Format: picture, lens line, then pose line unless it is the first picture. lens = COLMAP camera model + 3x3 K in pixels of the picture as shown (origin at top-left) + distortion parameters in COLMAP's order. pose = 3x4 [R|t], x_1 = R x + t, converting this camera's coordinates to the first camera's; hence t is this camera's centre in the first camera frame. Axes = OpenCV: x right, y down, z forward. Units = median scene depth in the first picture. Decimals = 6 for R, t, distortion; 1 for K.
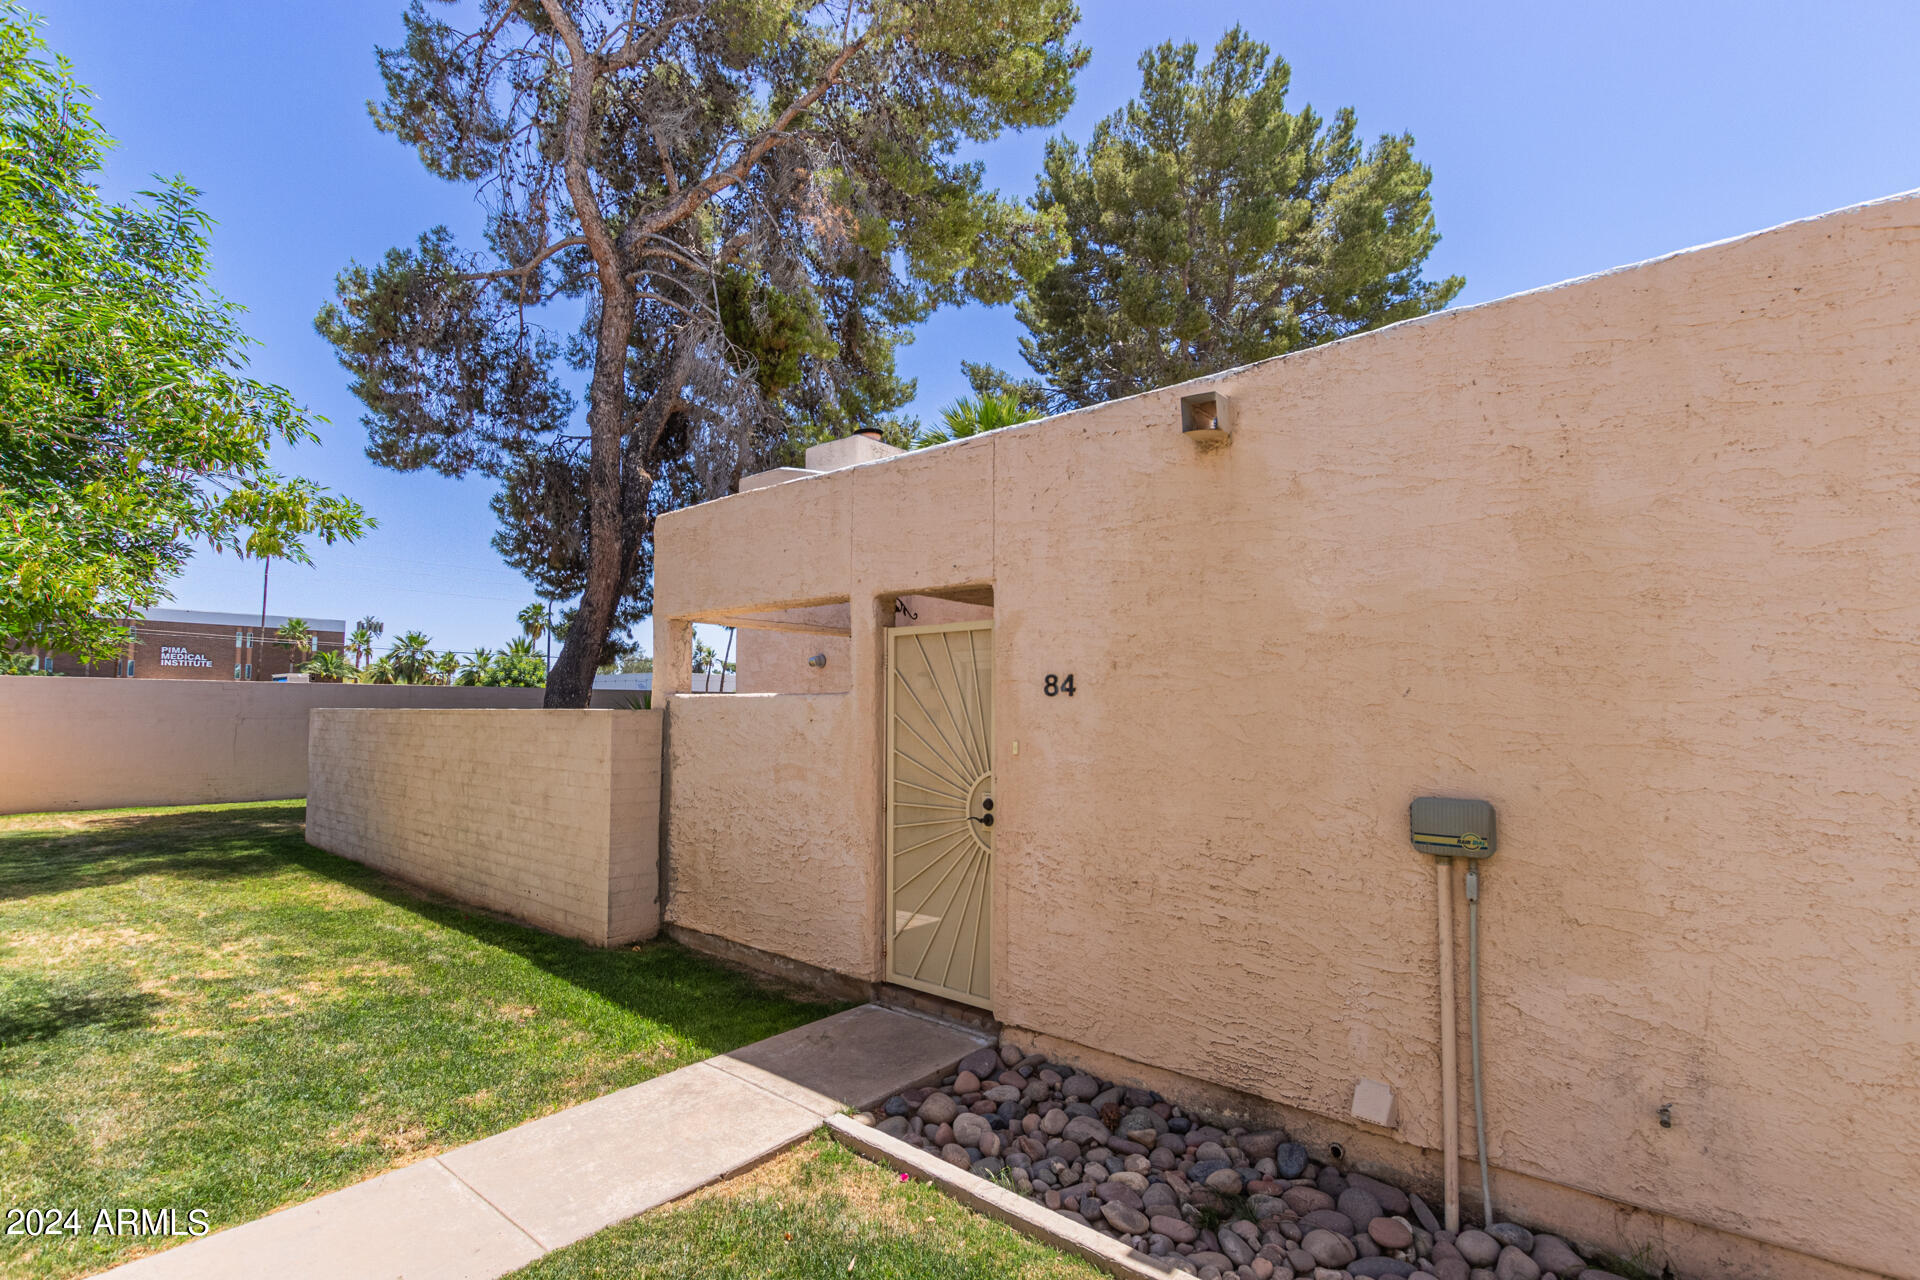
lens RADIAL K [[874.3, 0, 959.3], [0, 874.3, 668.6], [0, 0, 1]] dist [0.008976, -0.004792]
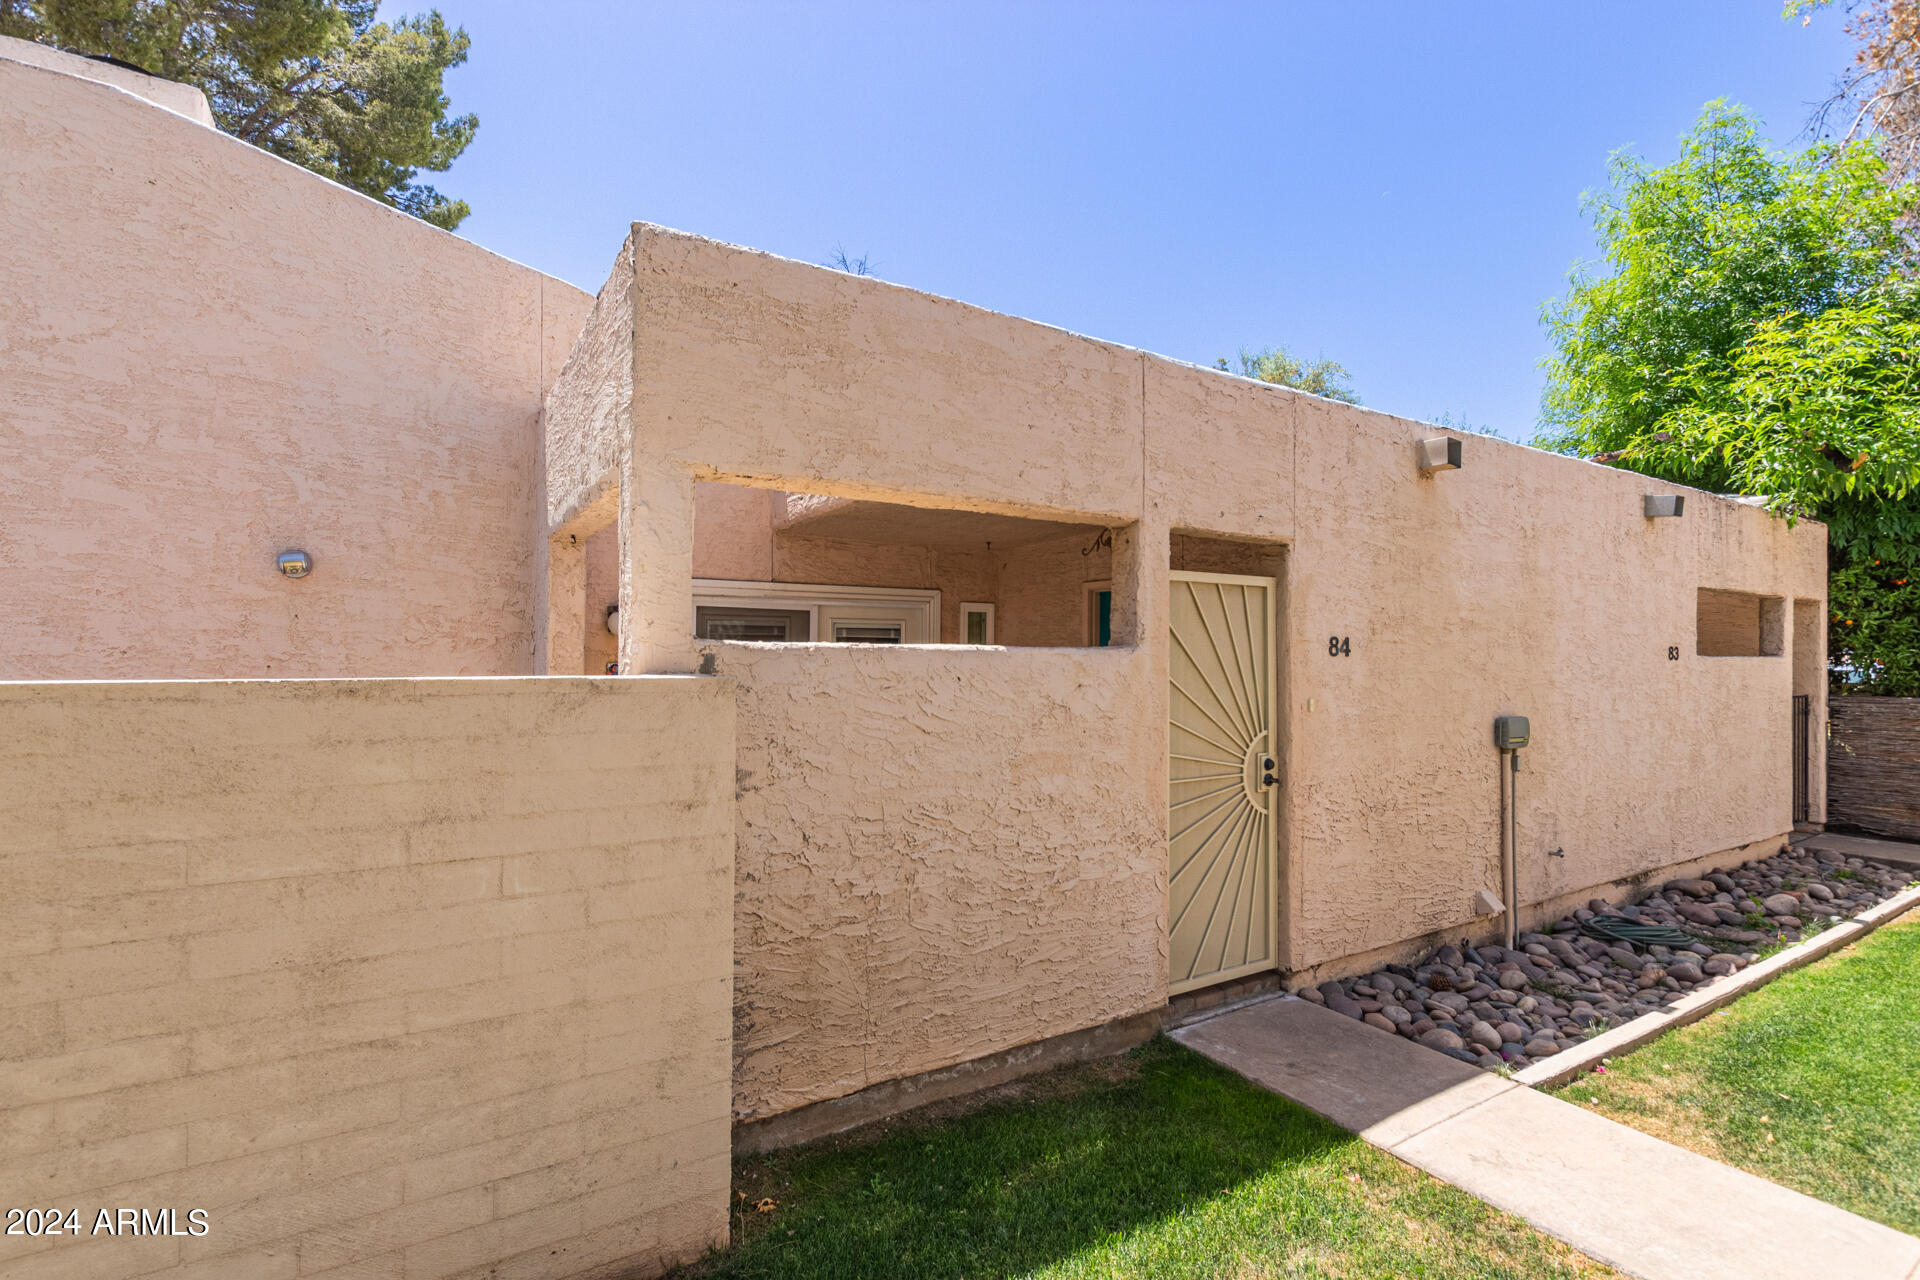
lens RADIAL K [[874.3, 0, 949.5], [0, 874.3, 645.8], [0, 0, 1]] dist [0.008976, -0.004792]
pose [[0.315823, 0.010438, 0.948761, -1.103465], [-0.048444, 0.998813, 0.005137, 0.036314], [-0.947581, -0.047584, 0.315953, 1.119043]]
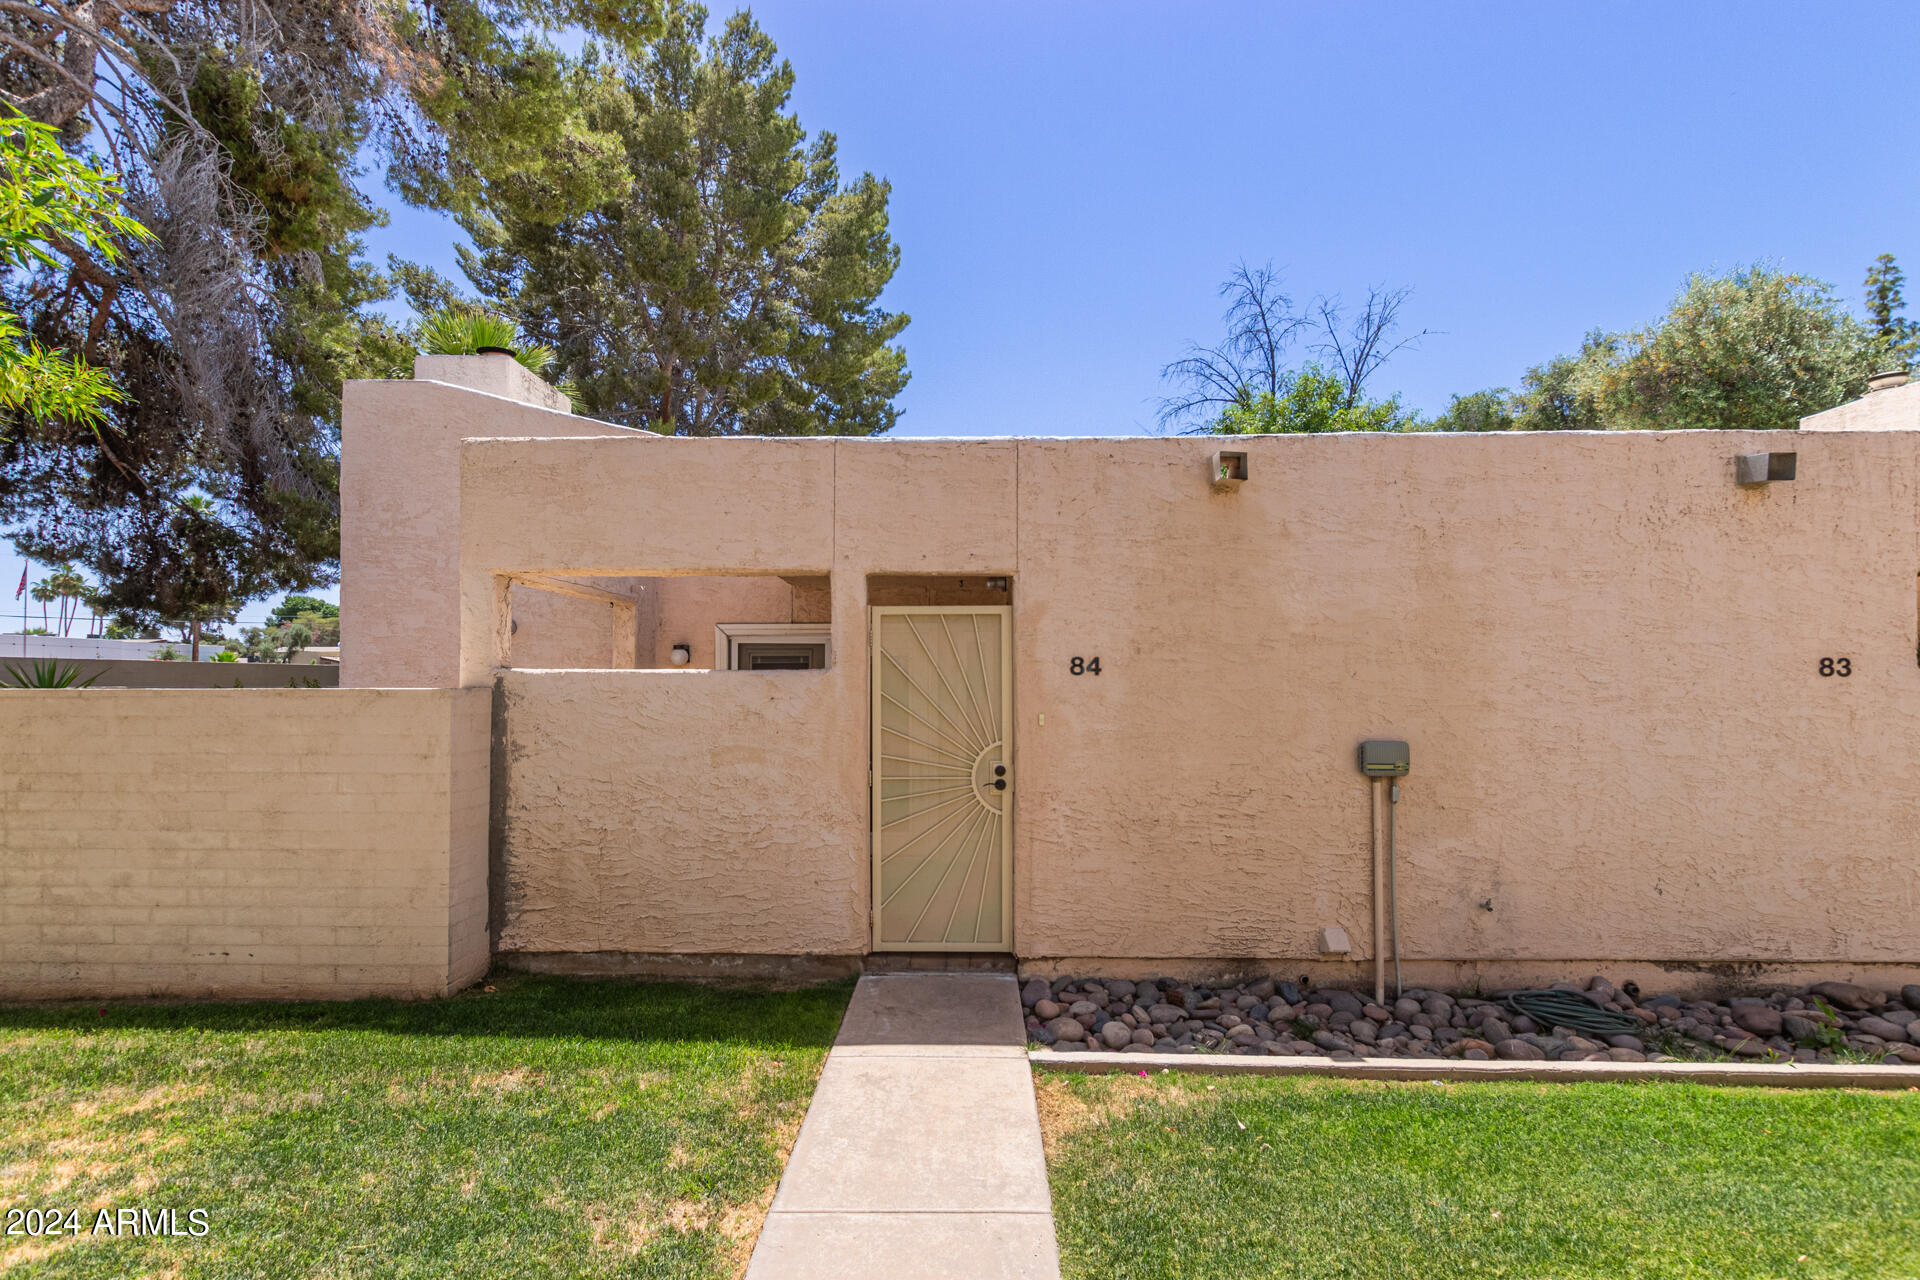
lens RADIAL K [[874.3, 0, 953.1], [0, 874.3, 669.1], [0, 0, 1]] dist [0.008976, -0.004792]
pose [[0.778100, 0.005325, 0.628118, -0.777914], [-0.026753, 0.999338, 0.024670, -0.001522], [-0.627571, -0.036000, 0.777727, 0.183180]]
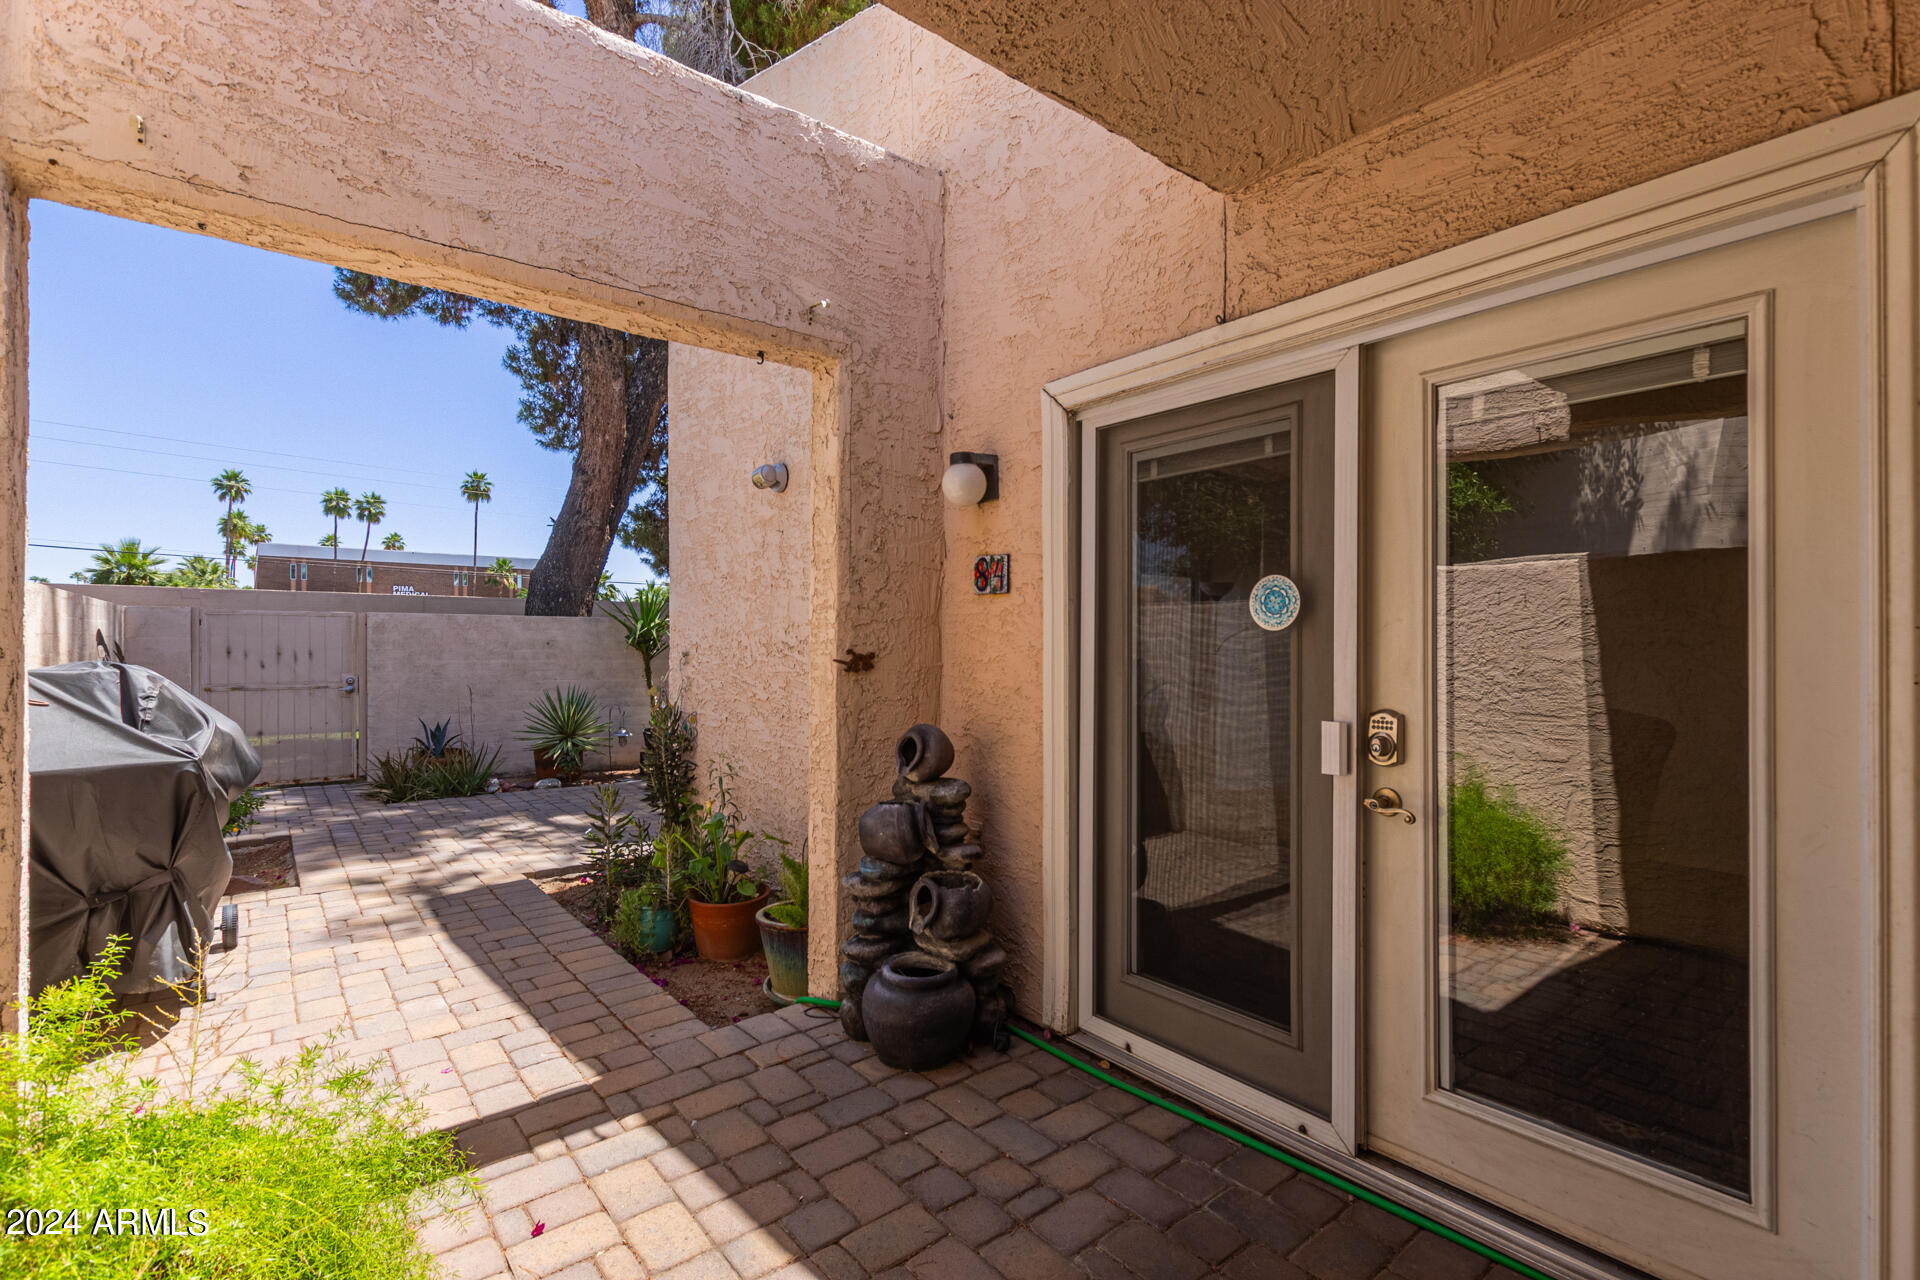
lens RADIAL K [[874.3, 0, 964.1], [0, 874.3, 644.3], [0, 0, 1]] dist [0.008976, -0.004792]
pose [[0.981778, -0.001940, -0.190022, 0.052223], [0.010841, 0.998891, 0.045815, 0.130326], [0.189722, -0.047040, 0.980710, 1.242449]]
